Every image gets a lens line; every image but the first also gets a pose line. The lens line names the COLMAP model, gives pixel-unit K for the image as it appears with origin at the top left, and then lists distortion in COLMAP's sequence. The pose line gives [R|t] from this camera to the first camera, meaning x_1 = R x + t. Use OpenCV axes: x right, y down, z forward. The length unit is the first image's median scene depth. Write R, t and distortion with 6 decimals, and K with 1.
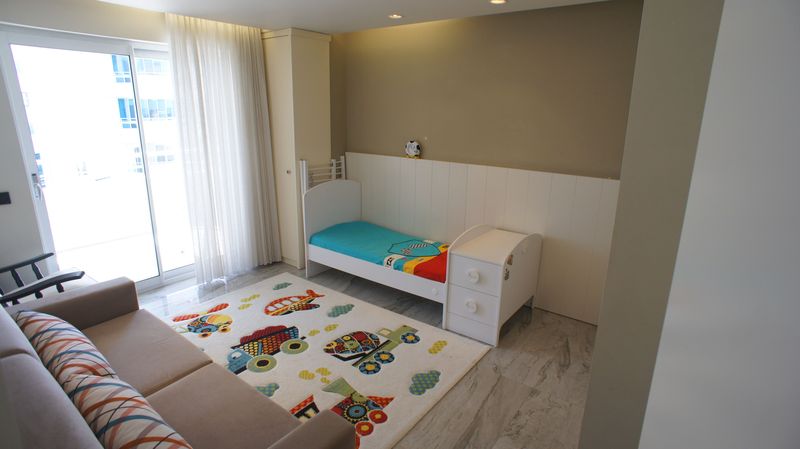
lens RADIAL K [[423.6, 0, 399.0], [0, 423.6, 217.8], [0, 0, 1]] dist [-0.079891, 0.052142]
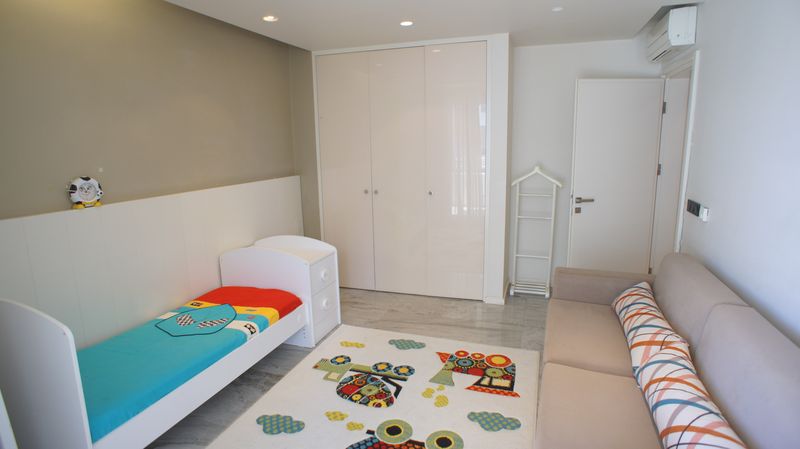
lens RADIAL K [[423.6, 0, 399.0], [0, 423.6, 217.8], [0, 0, 1]] dist [-0.079891, 0.052142]
pose [[-0.307170, -0.179601, 0.934553, -0.870598], [0.252773, 0.931357, 0.262068, -0.233404], [-0.917471, 0.316730, -0.240687, 1.050634]]
